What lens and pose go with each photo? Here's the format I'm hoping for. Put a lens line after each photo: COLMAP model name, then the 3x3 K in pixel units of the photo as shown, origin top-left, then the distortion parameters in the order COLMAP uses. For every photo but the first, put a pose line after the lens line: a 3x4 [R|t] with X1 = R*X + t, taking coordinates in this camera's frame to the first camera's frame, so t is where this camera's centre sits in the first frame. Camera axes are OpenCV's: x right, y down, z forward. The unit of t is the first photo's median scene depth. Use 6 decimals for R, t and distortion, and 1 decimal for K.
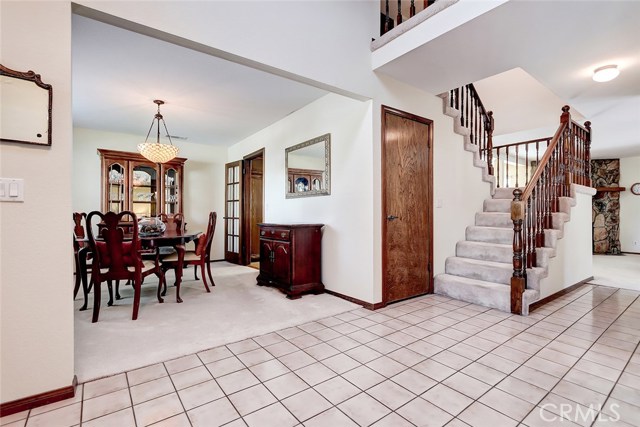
lens RADIAL K [[297.1, 0, 317.9], [0, 297.1, 212.6], [0, 0, 1]] dist [-0.003058, 0.000789]
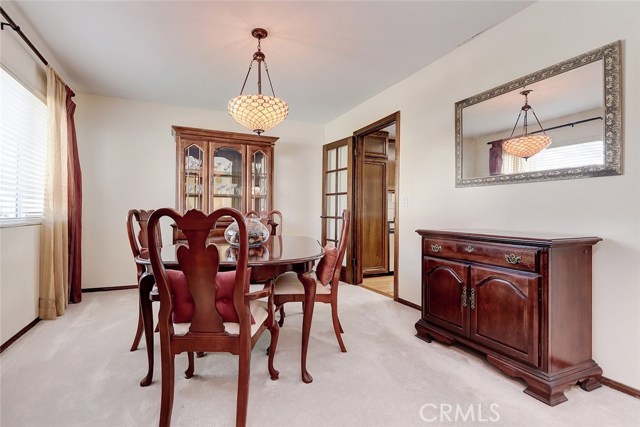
lens RADIAL K [[297.1, 0, 313.1], [0, 297.1, 207.4], [0, 0, 1]] dist [-0.003058, 0.000789]
pose [[0.980500, 0.002778, -0.196499, -0.310581], [-0.003940, 0.999977, -0.005520, -0.003475], [0.196480, 0.006187, 0.980488, 0.424187]]
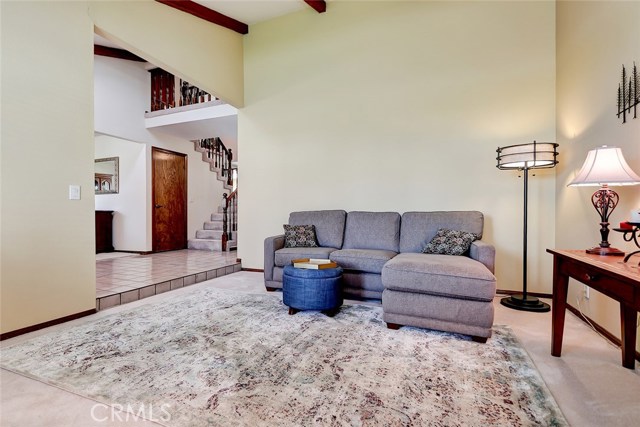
lens RADIAL K [[283.7, 0, 322.0], [0, 283.7, 207.3], [0, 0, 1]] dist [-0.015815, 0.000035]
pose [[0.786986, 0.001586, 0.616969, -0.031830], [0.012607, 0.999747, -0.018651, 0.058793], [-0.616842, 0.022457, 0.786766, -0.884930]]
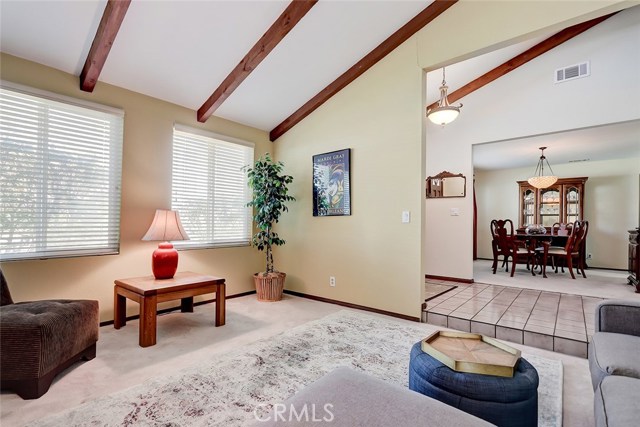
lens RADIAL K [[297.1, 0, 316.0], [0, 297.1, 225.0], [0, 0, 1]] dist [-0.003058, 0.000789]
pose [[0.218307, 0.002378, -0.975877, 0.709201], [-0.010325, 0.999947, 0.000127, 0.031291], [0.975826, 0.010048, 0.218320, -0.467352]]
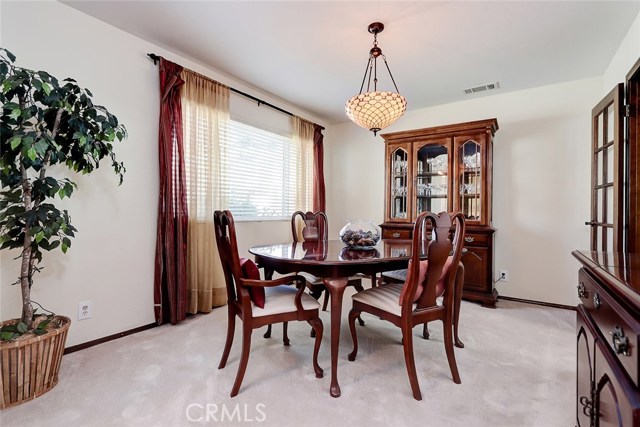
lens RADIAL K [[297.1, 0, 313.1], [0, 297.1, 211.1], [0, 0, 1]] dist [-0.003058, 0.000789]
pose [[0.319278, 0.013594, -0.947564, -0.003312], [-0.003821, 0.999907, 0.013057, -0.010391], [0.947654, -0.000548, 0.319300, 0.709953]]
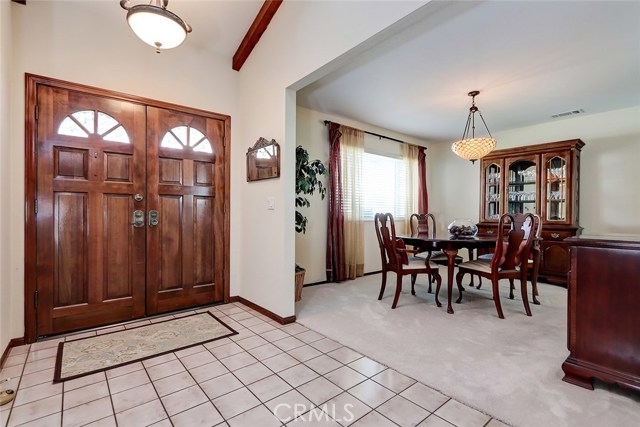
lens RADIAL K [[297.1, 0, 313.4], [0, 297.1, 215.8], [0, 0, 1]] dist [-0.003058, 0.000789]
pose [[0.053058, 0.014301, -0.998489, 0.371749], [0.001985, 0.999894, 0.014426, -0.008813], [0.998589, -0.002747, 0.053024, 0.469255]]
